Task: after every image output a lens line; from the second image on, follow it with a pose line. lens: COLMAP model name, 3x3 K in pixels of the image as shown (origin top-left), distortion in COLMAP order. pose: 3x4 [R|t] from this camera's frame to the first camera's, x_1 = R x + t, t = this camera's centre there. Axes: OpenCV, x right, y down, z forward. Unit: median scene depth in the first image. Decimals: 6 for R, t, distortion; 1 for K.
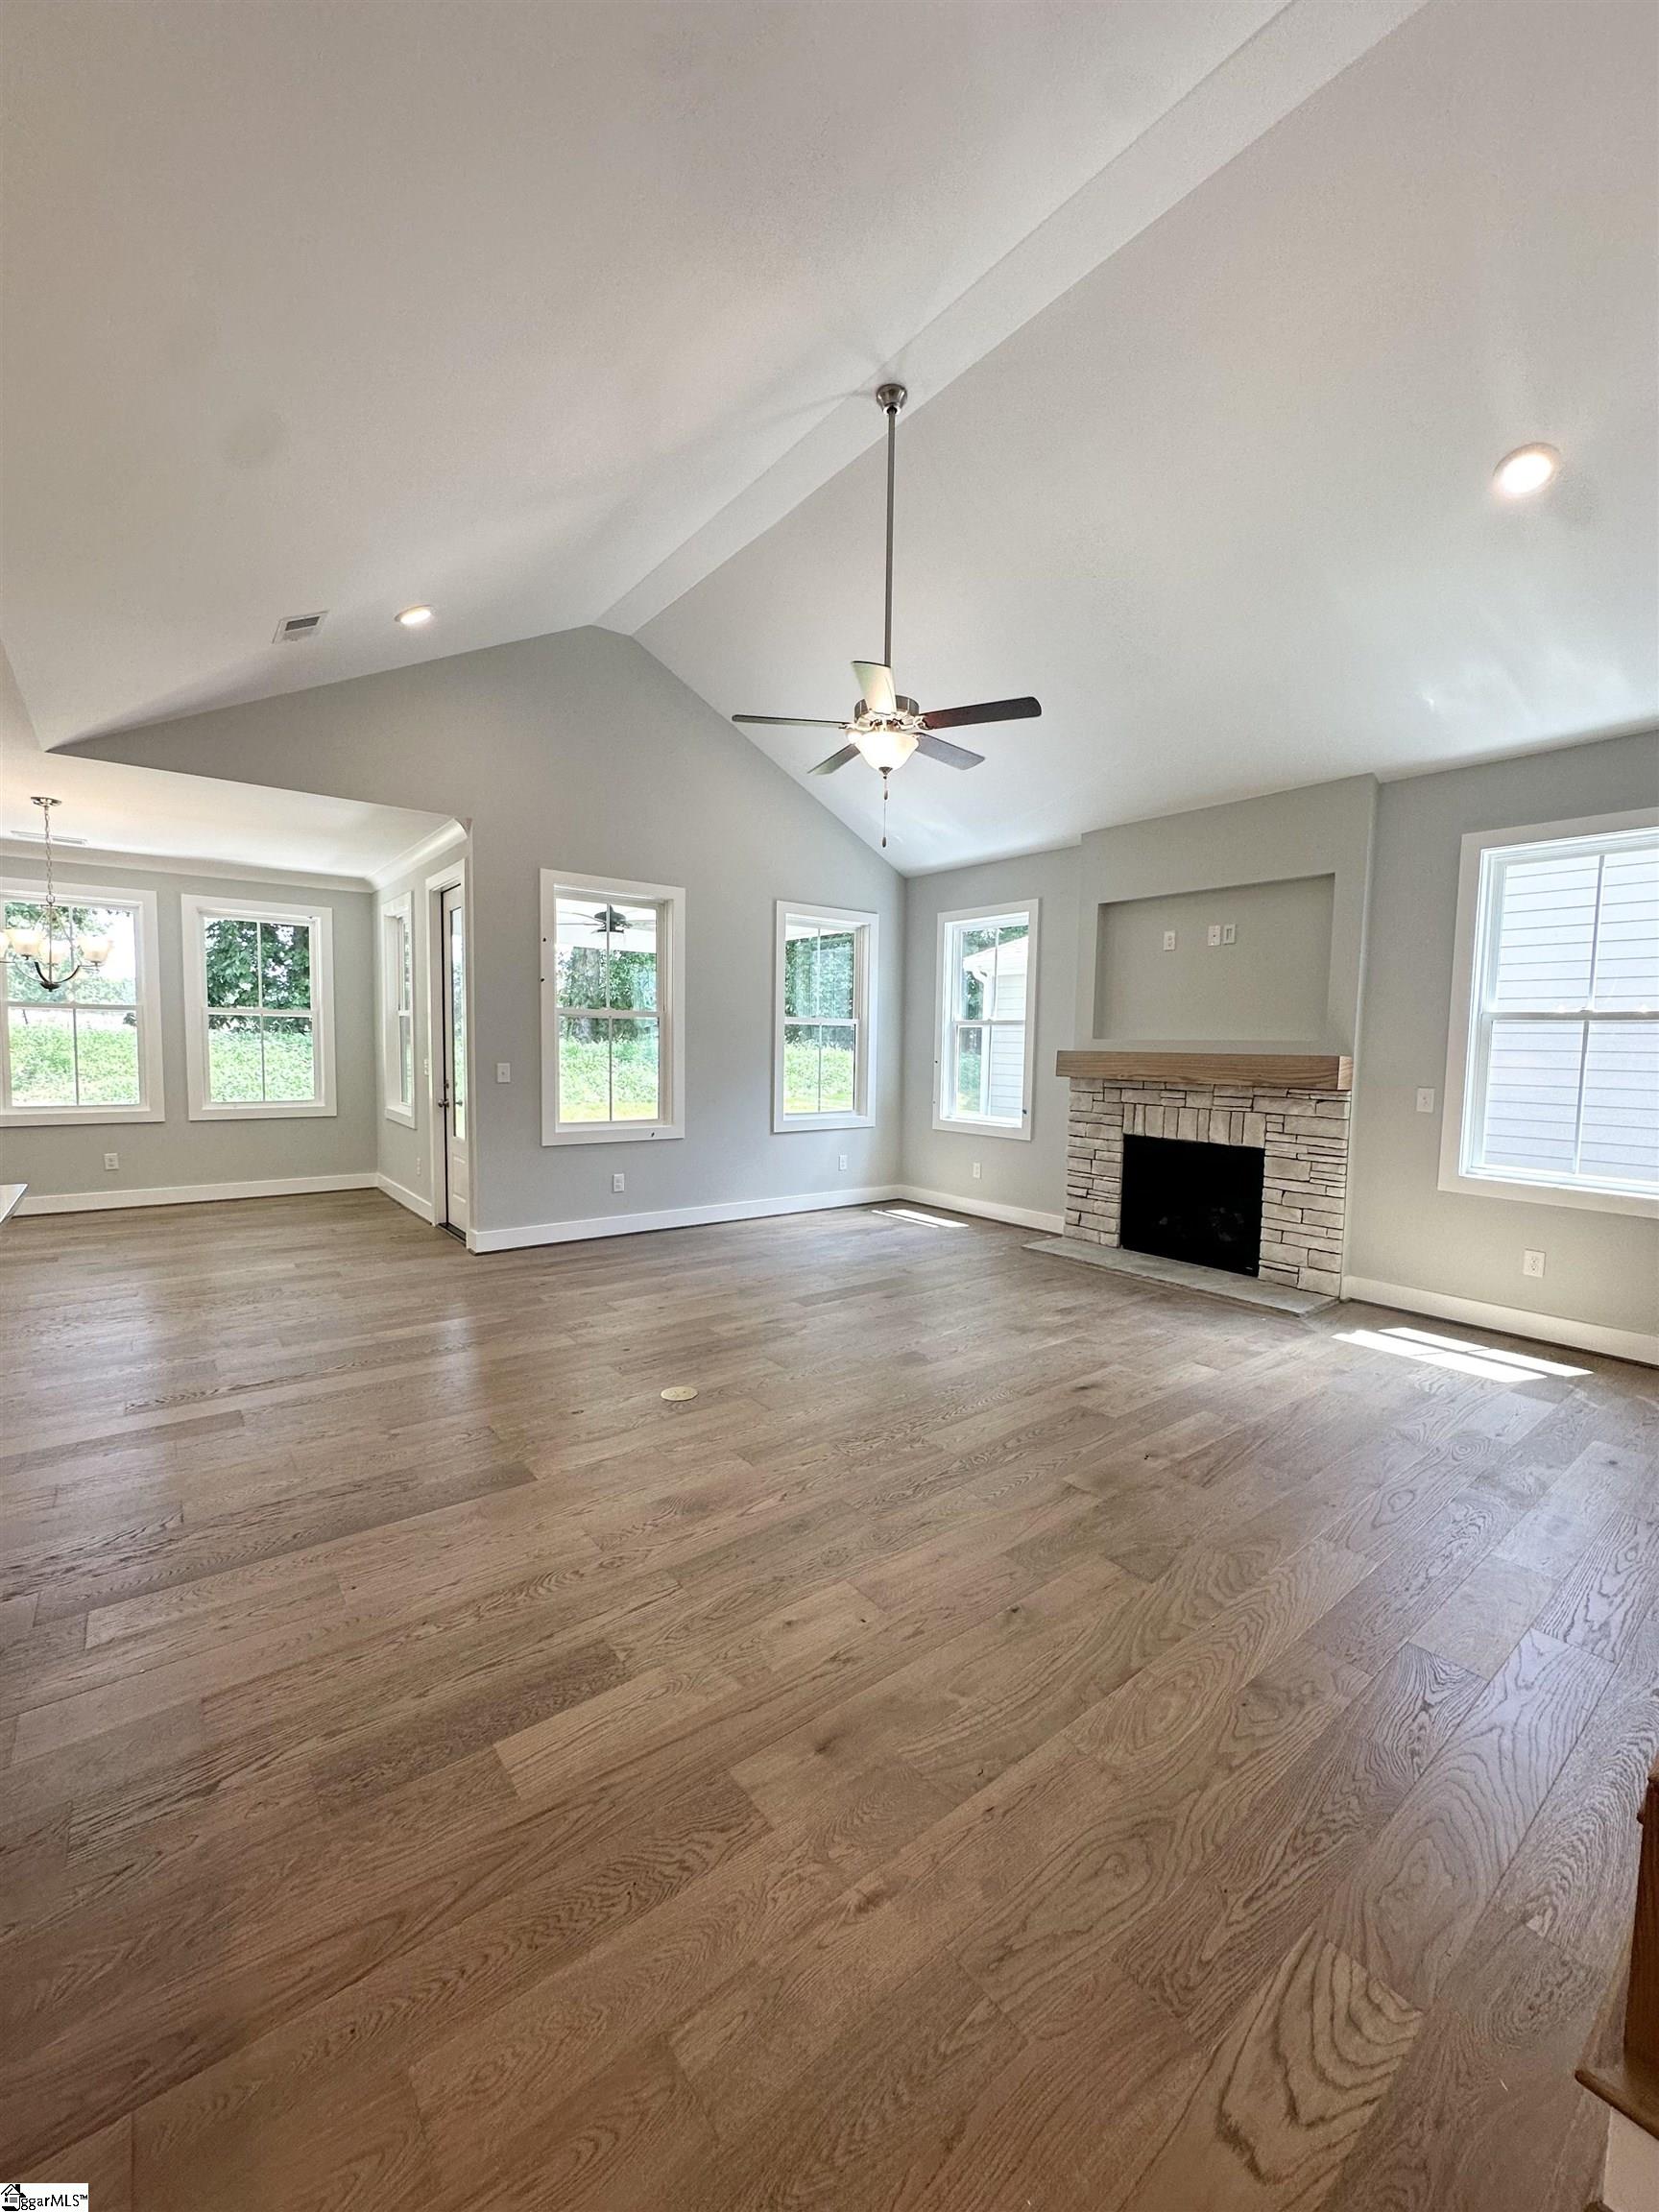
lens RADIAL K [[881.4, 0, 831.5], [0, 881.4, 1106.4], [0, 0, 1]] dist [-0.000261, -0.000048]
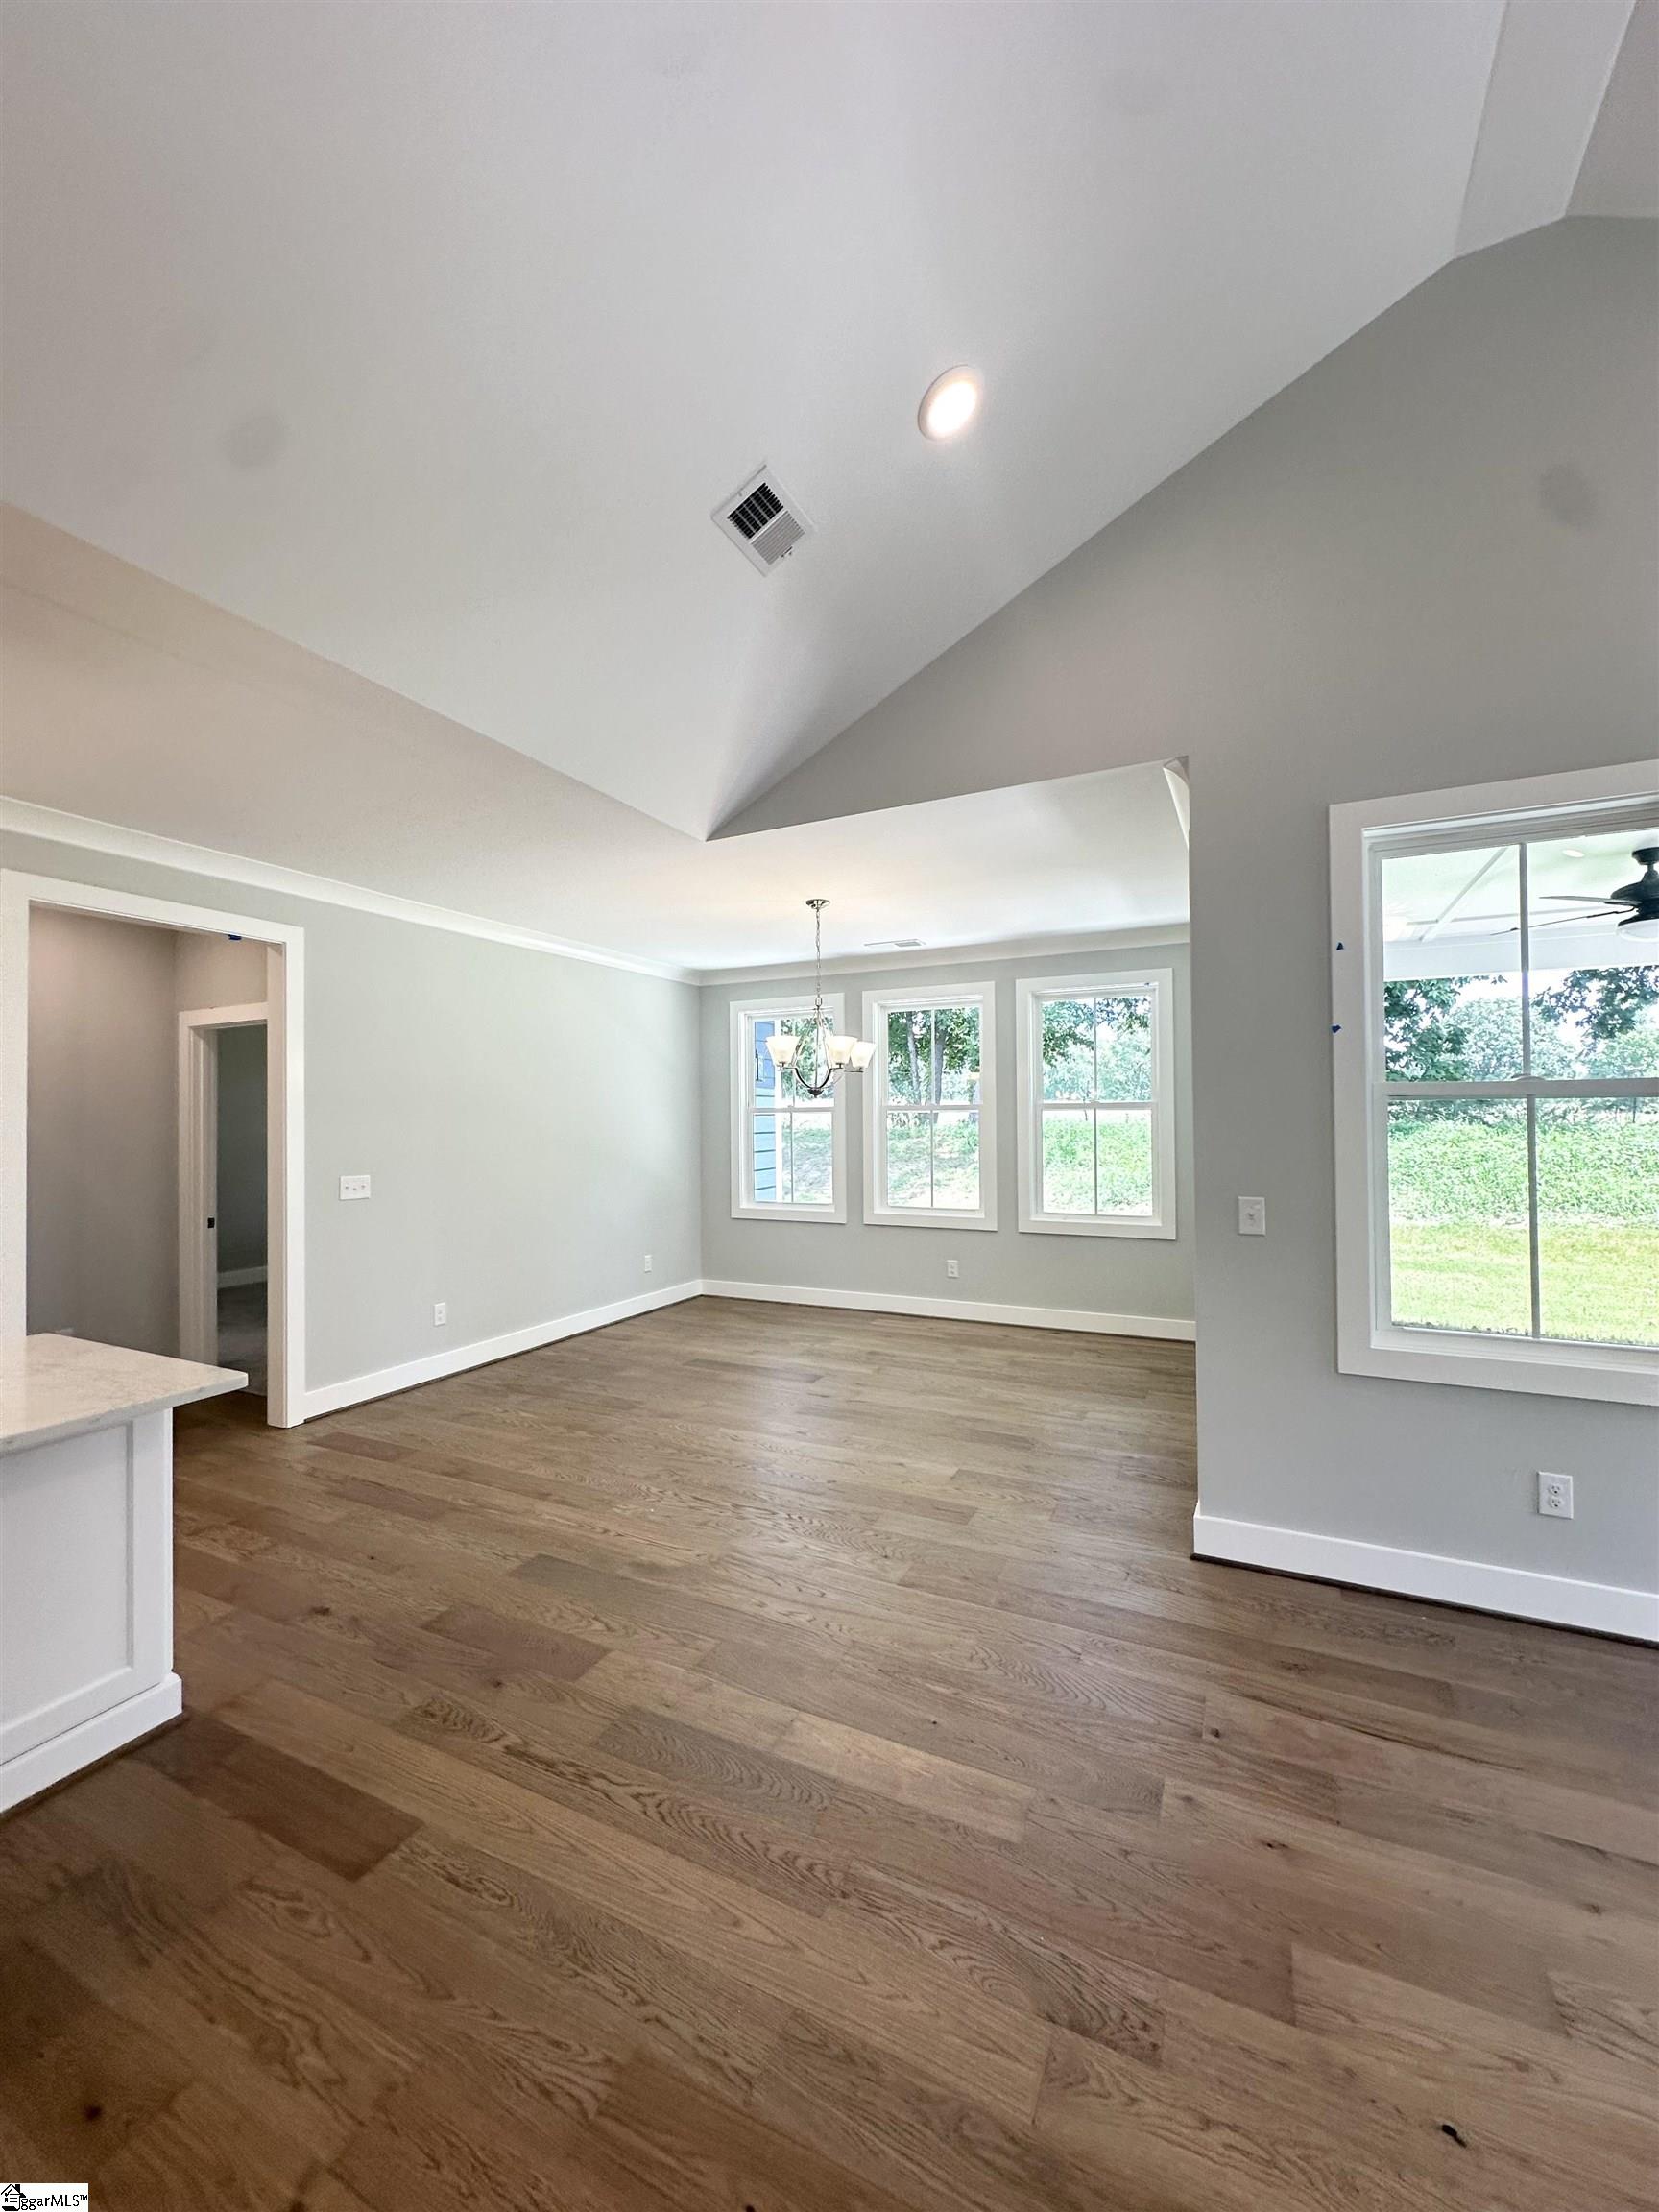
lens RADIAL K [[879.8, 0, 835.0], [0, 879.8, 1103.4], [0, 0, 1]] dist [-0.003178, -0.000677]
pose [[0.438561, -0.033910, -0.898061, -0.016226], [-0.052495, 0.996615, -0.063267, -0.063801], [0.897167, 0.074890, 0.435296, 0.601723]]
